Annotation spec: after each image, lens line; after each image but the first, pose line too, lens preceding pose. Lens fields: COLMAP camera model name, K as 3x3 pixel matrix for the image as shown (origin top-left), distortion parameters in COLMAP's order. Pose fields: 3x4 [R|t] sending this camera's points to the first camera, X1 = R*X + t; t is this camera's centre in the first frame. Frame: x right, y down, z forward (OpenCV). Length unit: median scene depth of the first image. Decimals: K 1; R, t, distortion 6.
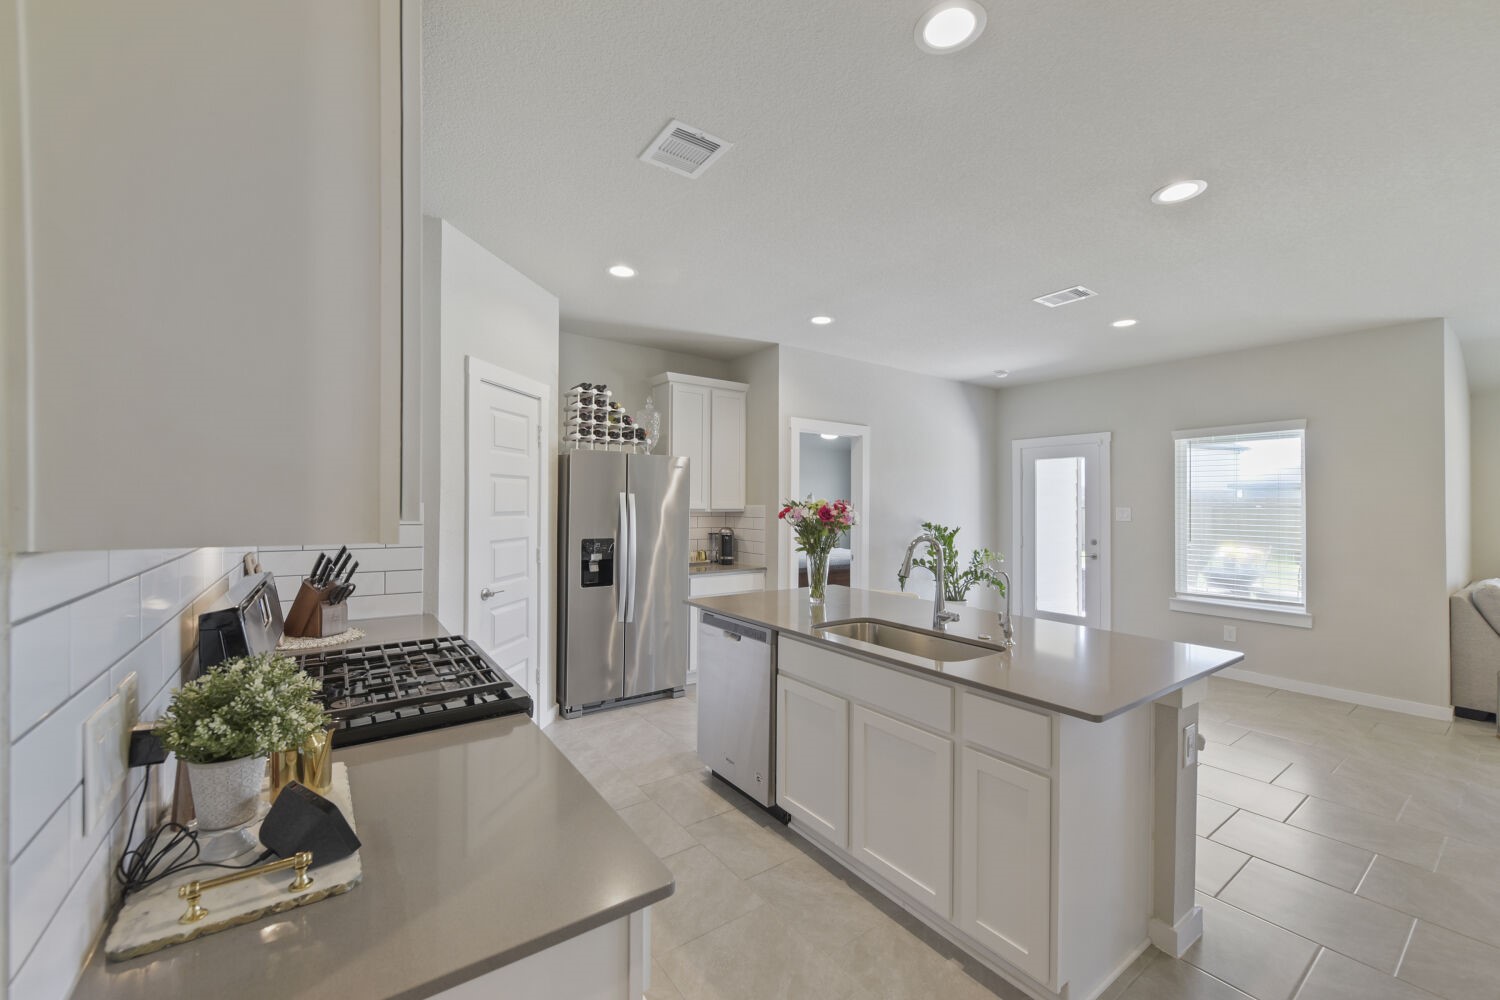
lens RADIAL K [[594.1, 0, 754.4], [0, 594.1, 510.0], [0, 0, 1]] dist [-0.002168, -0.000256]
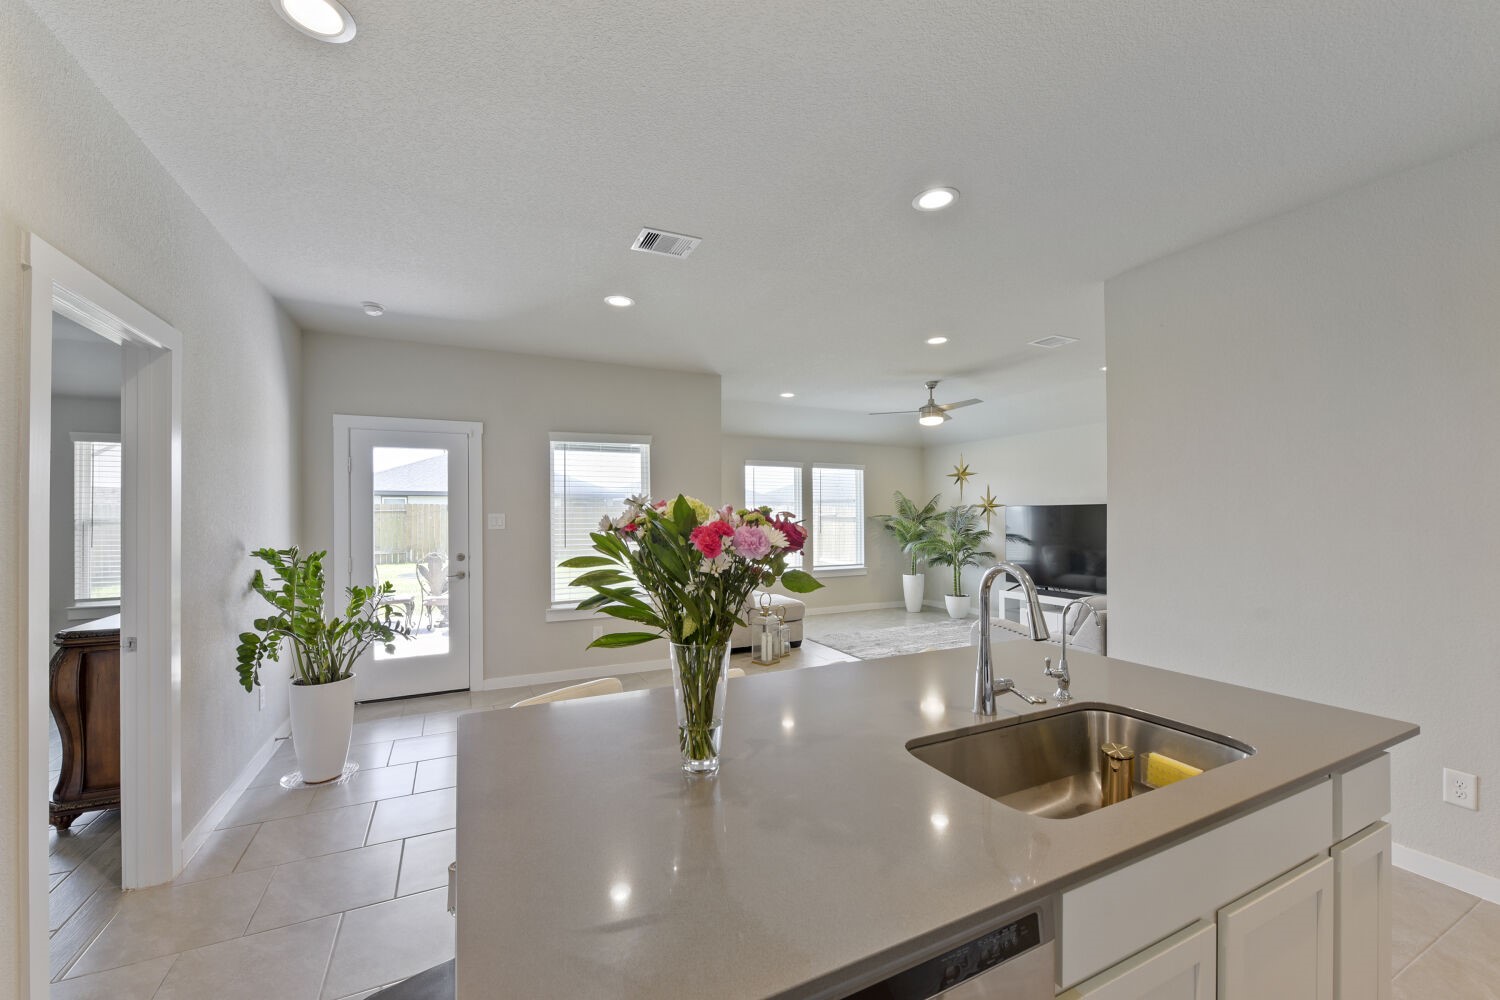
lens RADIAL K [[594.1, 0, 754.4], [0, 594.1, 510.0], [0, 0, 1]] dist [-0.002168, -0.000256]
pose [[0.154399, -0.003526, 0.988002, -0.174552], [0.014708, 0.999891, 0.001270, -0.005068], [-0.987899, 0.014335, 0.154434, 0.535430]]
